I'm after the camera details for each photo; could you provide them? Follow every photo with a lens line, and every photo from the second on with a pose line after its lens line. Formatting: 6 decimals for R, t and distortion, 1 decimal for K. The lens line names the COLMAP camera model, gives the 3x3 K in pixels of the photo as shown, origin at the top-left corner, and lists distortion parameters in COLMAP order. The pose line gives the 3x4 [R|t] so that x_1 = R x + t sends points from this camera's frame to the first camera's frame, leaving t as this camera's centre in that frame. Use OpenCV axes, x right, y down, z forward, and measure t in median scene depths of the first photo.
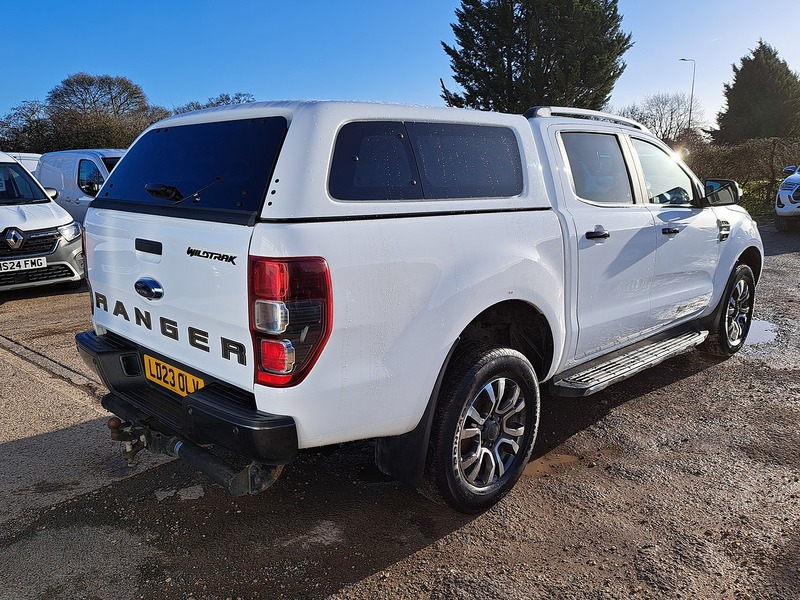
lens RADIAL K [[618.3, 0, 390.0], [0, 618.3, 301.7], [0, 0, 1]] dist [0.073307, -0.075322]
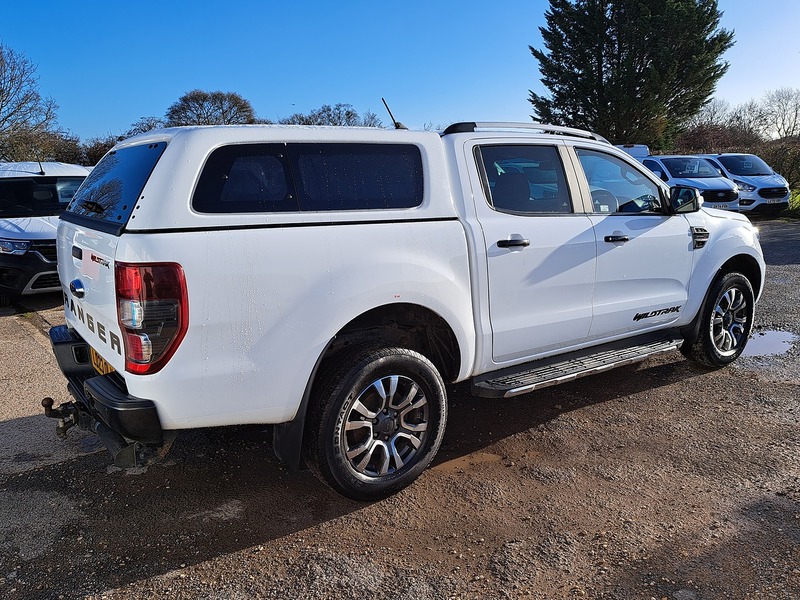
lens RADIAL K [[615.2, 0, 395.9], [0, 615.2, 291.6], [0, 0, 1]] dist [0.089502, -0.104832]
pose [[0.988318, 0.013930, -0.151767, 0.336097], [-0.017289, 0.999634, -0.020830, -0.000765], [0.151421, 0.023211, 0.988197, -0.060410]]
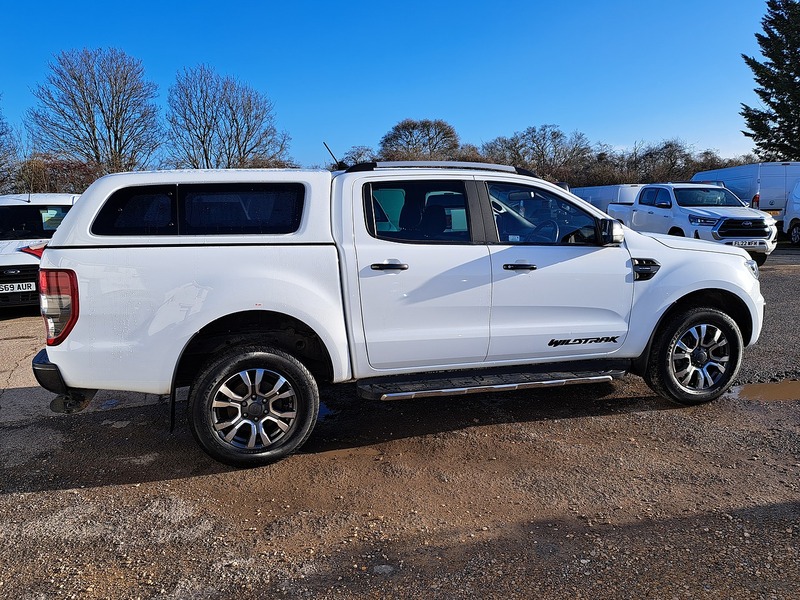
lens RADIAL K [[615.2, 0, 395.9], [0, 615.2, 291.6], [0, 0, 1]] dist [0.089502, -0.104832]
pose [[0.880384, 0.057271, -0.470790, 1.032996], [-0.084173, 0.995791, -0.036268, -0.018406], [0.466732, 0.071557, 0.881499, -0.049639]]
